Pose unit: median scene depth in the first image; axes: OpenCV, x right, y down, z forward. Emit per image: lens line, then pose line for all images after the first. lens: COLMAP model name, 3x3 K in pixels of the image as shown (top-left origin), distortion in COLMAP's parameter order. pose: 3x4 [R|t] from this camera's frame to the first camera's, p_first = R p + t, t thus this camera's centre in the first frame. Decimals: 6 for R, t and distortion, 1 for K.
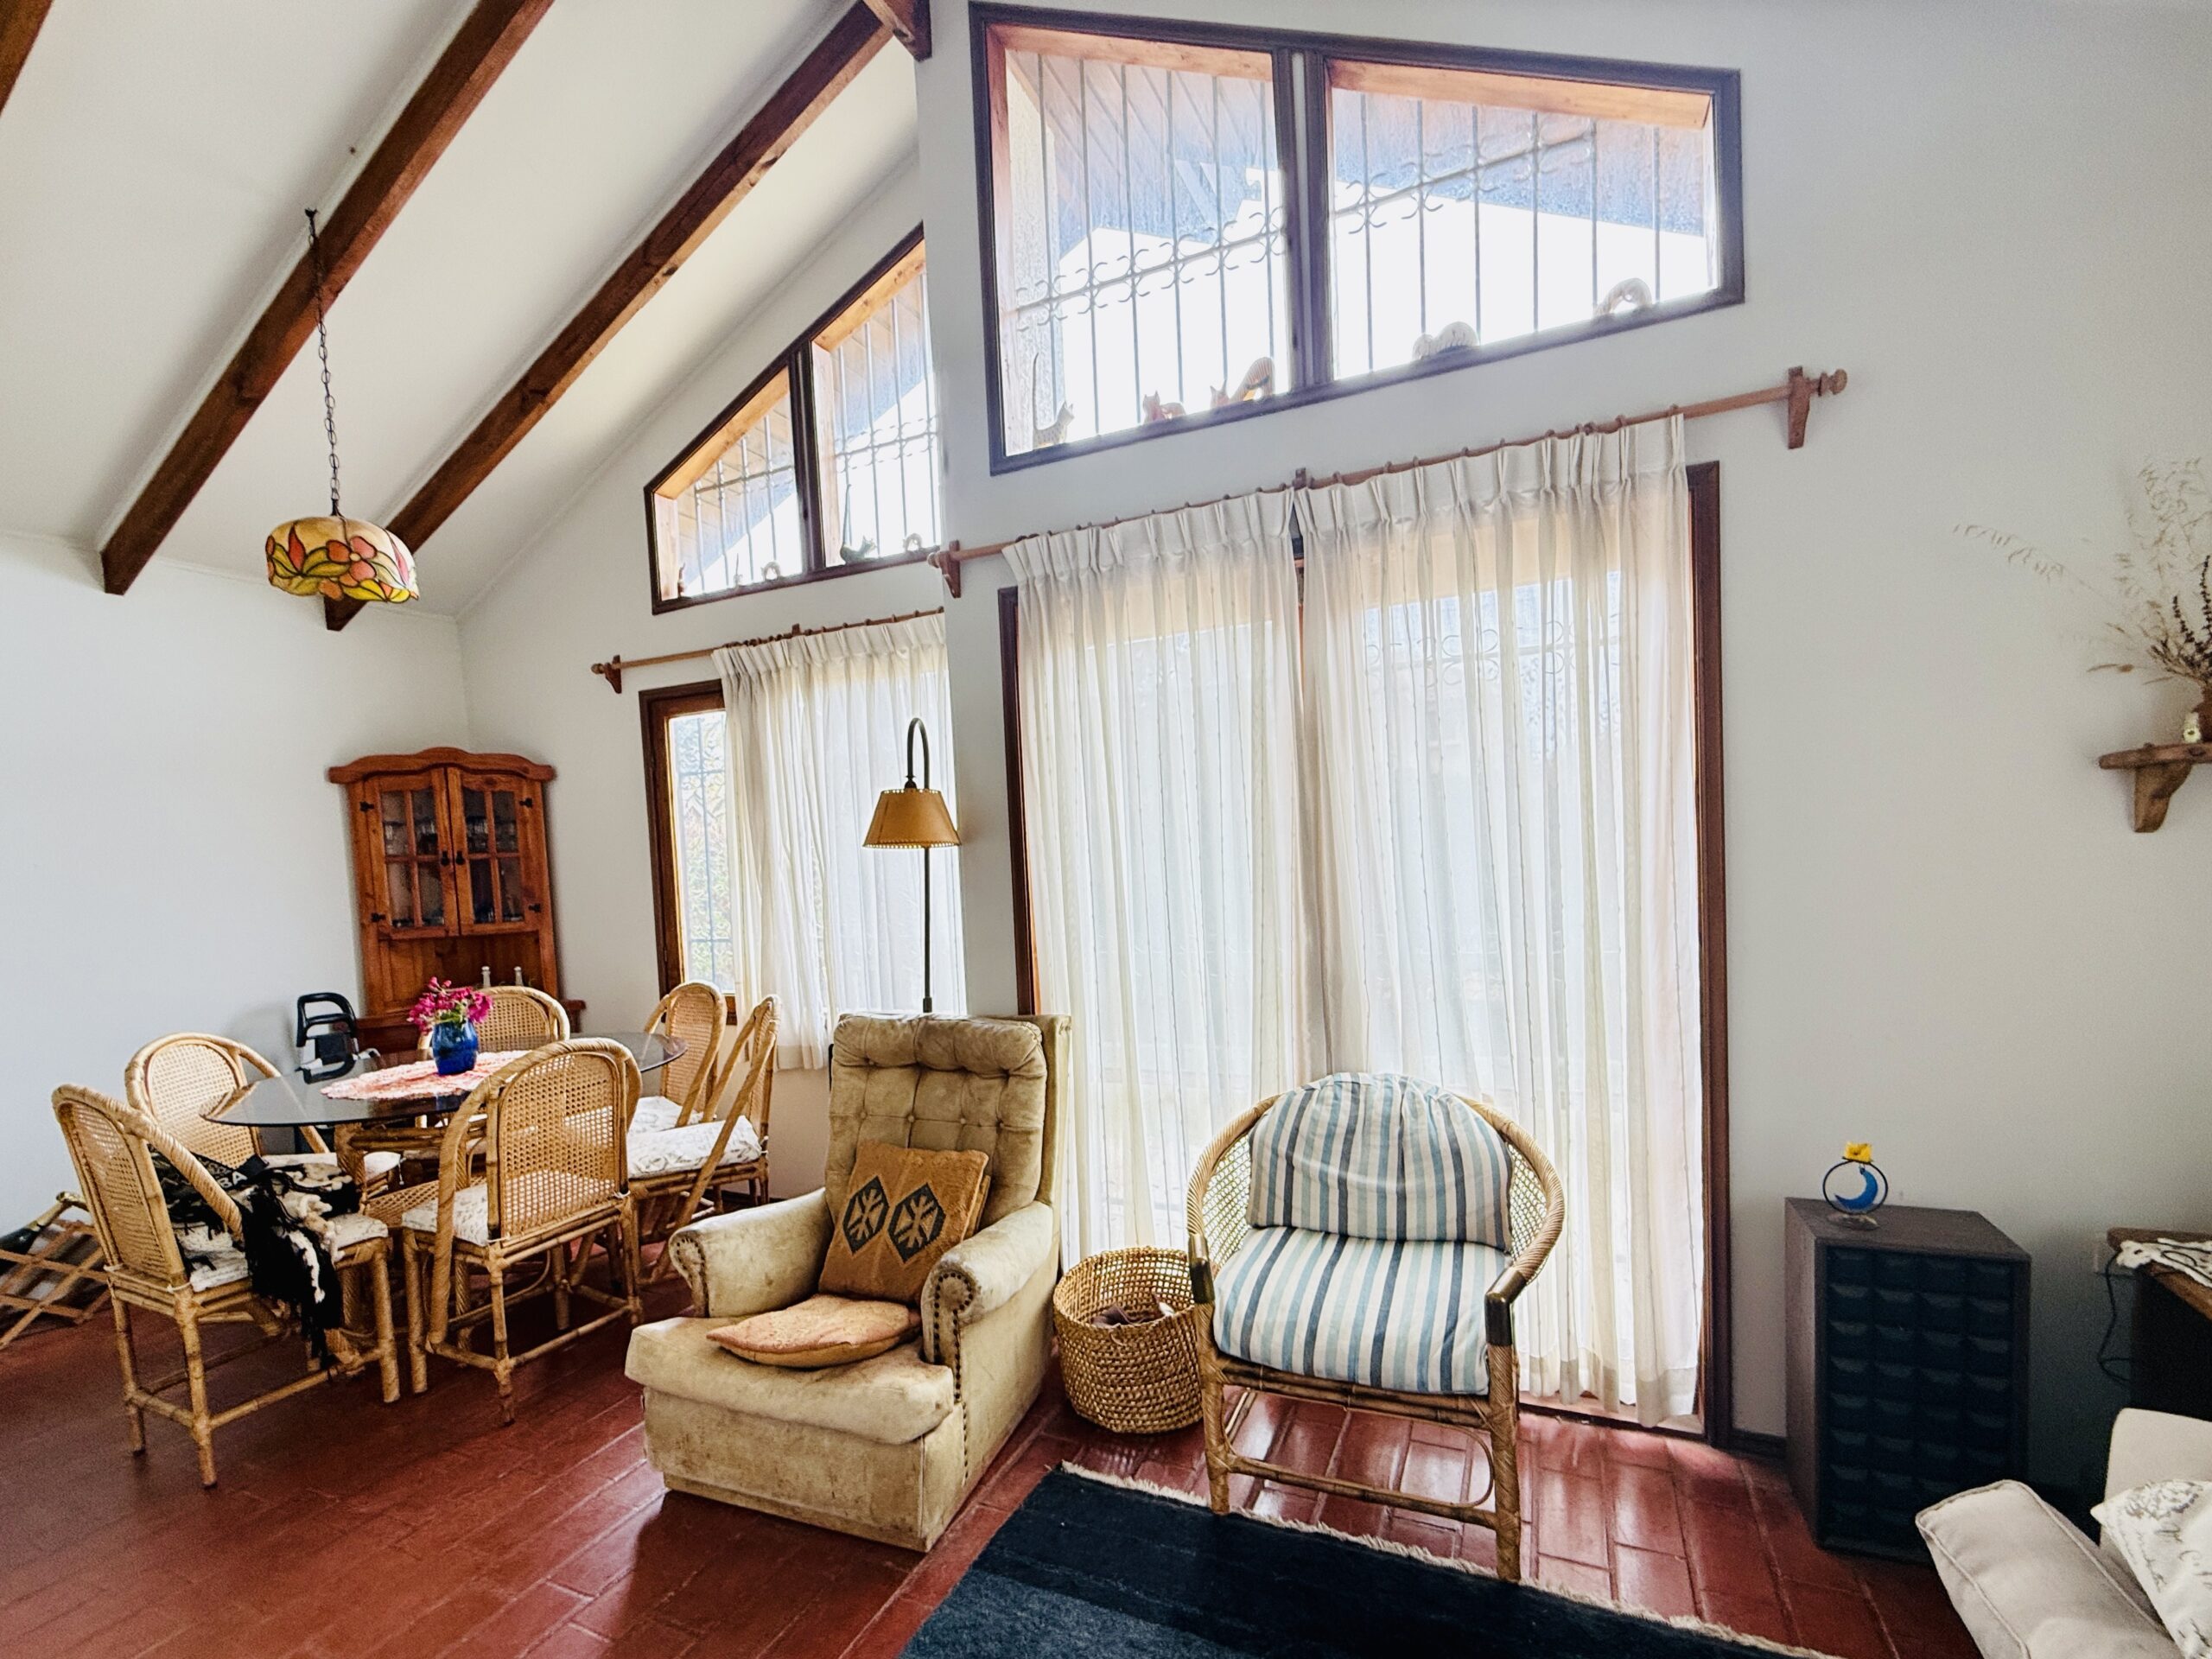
lens RADIAL K [[894.1, 0, 1106.7], [0, 894.1, 911.1], [0, 0, 1]] dist [-0.000822, 0.000134]
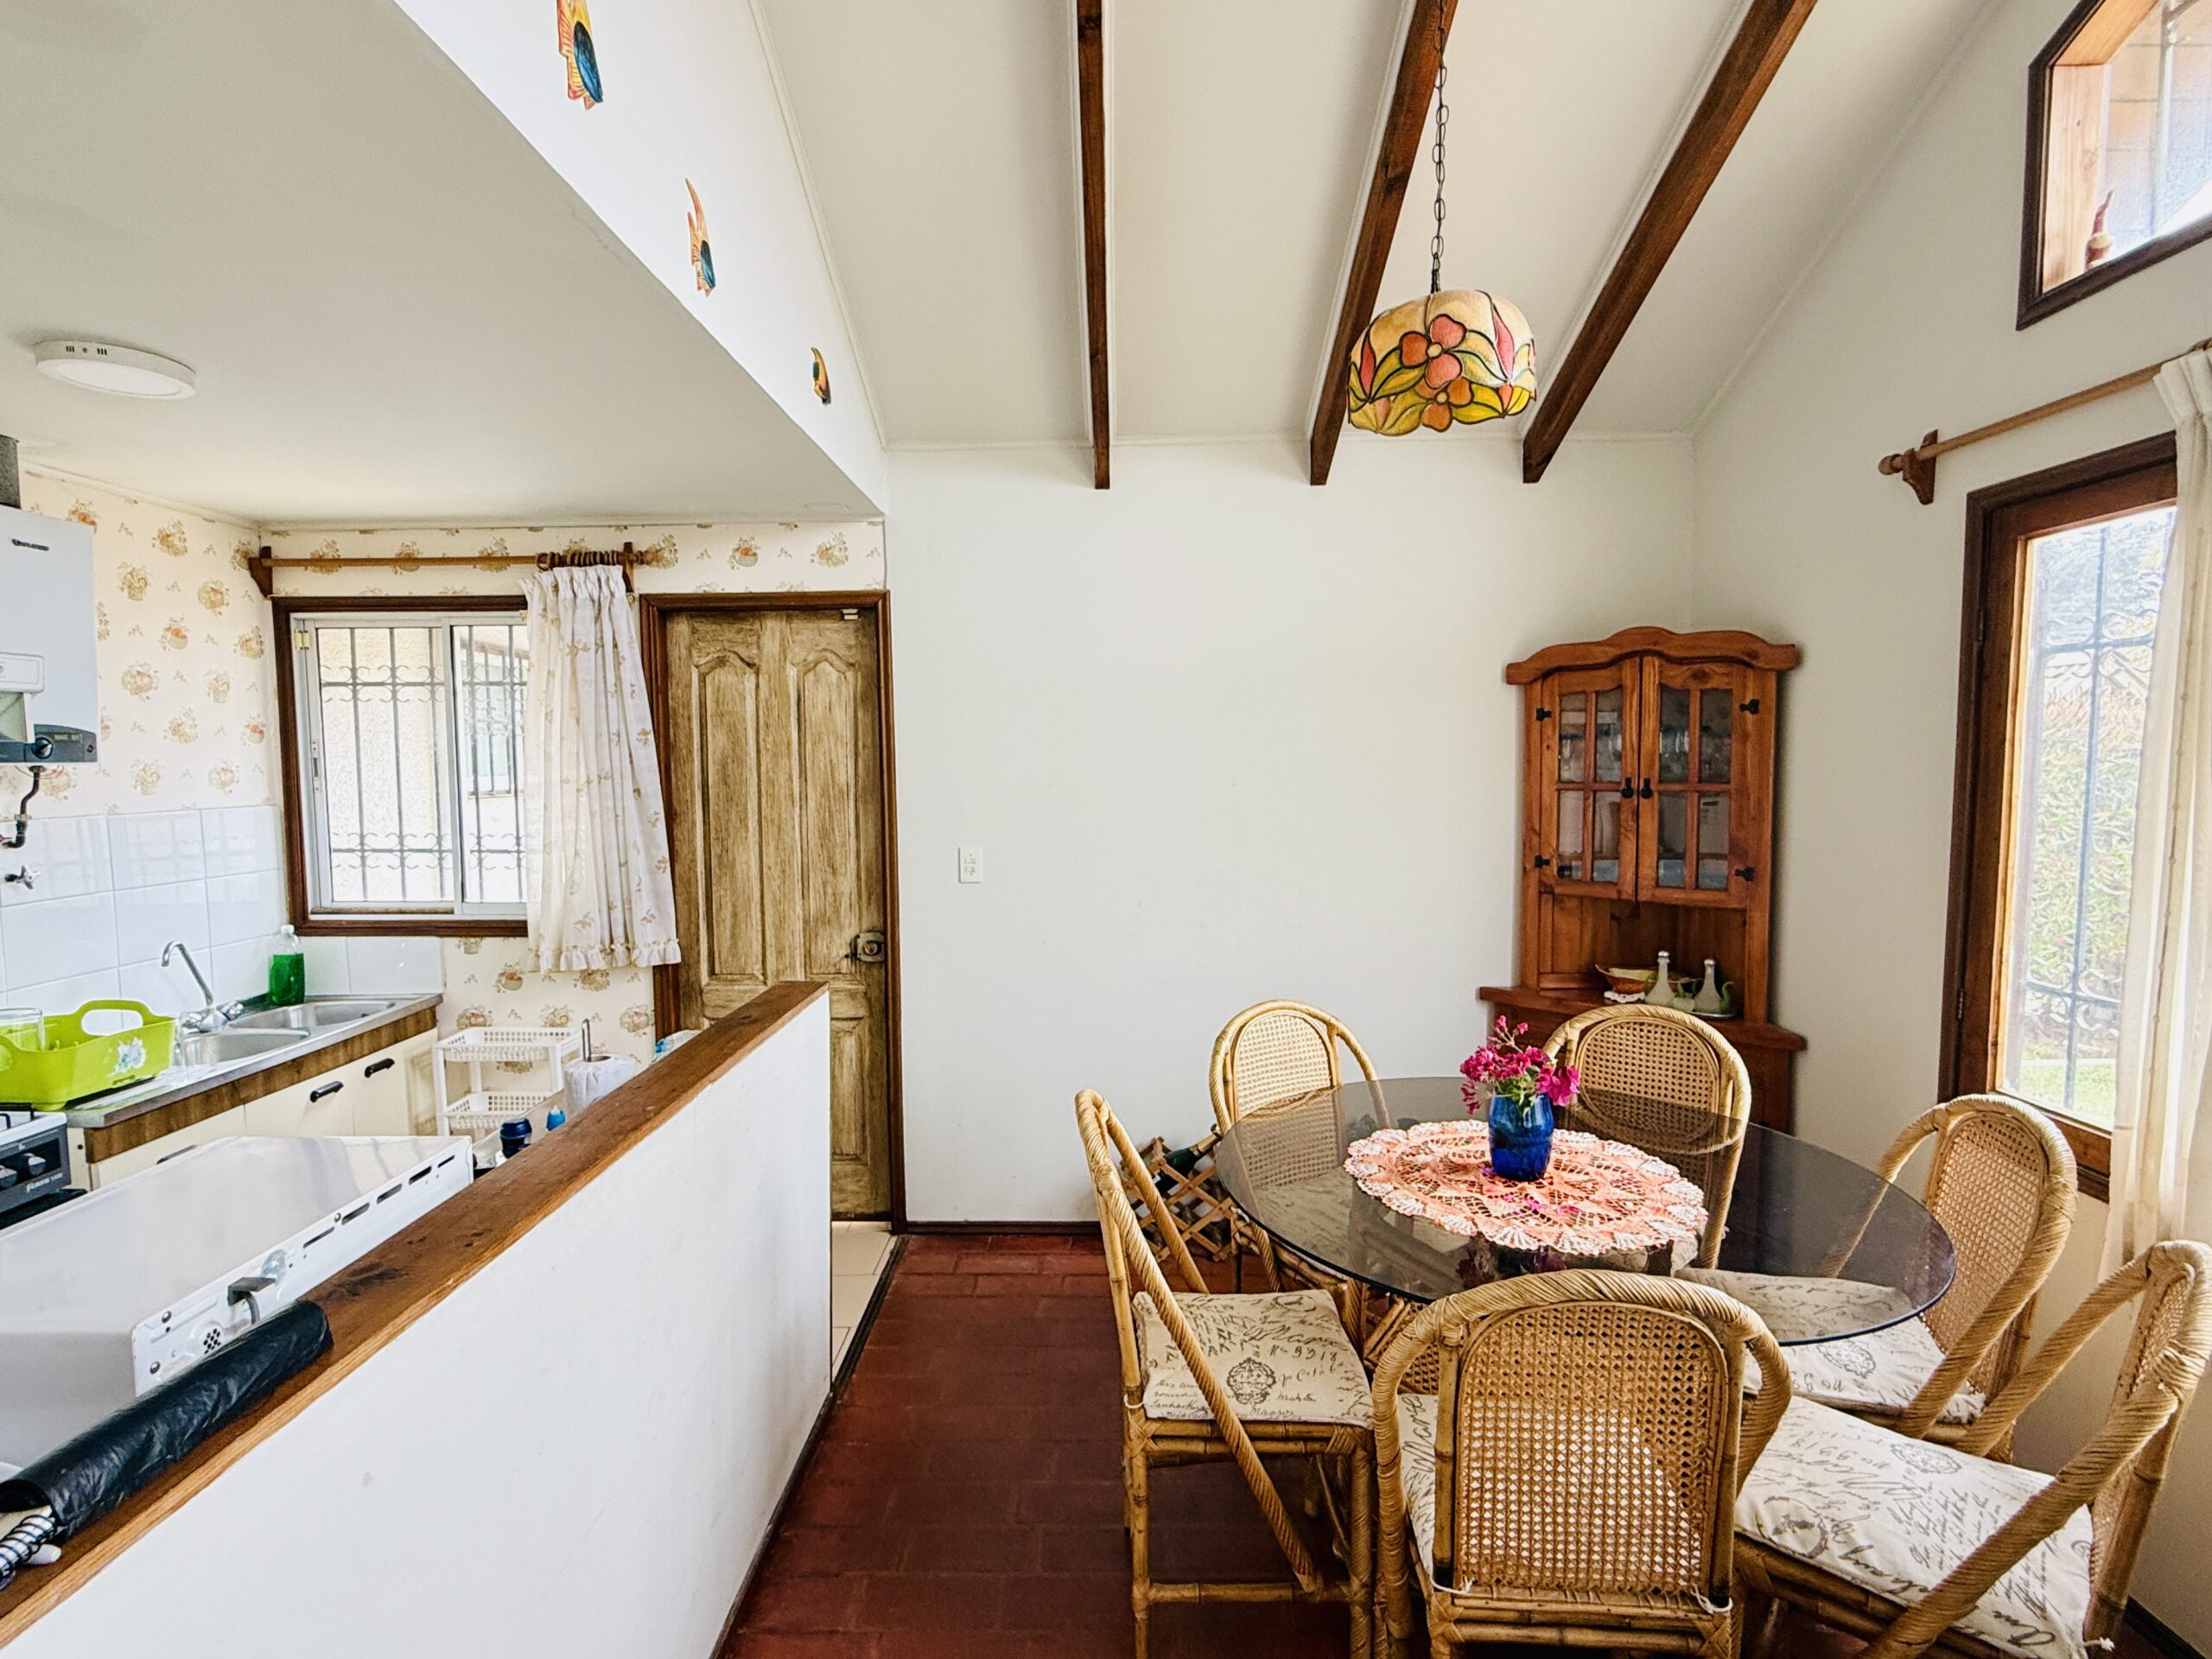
lens RADIAL K [[1087.5, 0, 1109.9], [0, 1087.5, 821.7], [0, 0, 1]] dist [-0.002736, -0.001306]
pose [[0.384284, 0.099754, -0.917810, -0.123211], [-0.079094, 0.994048, 0.074924, -0.066539], [0.919820, 0.043801, 0.389887, 0.313423]]
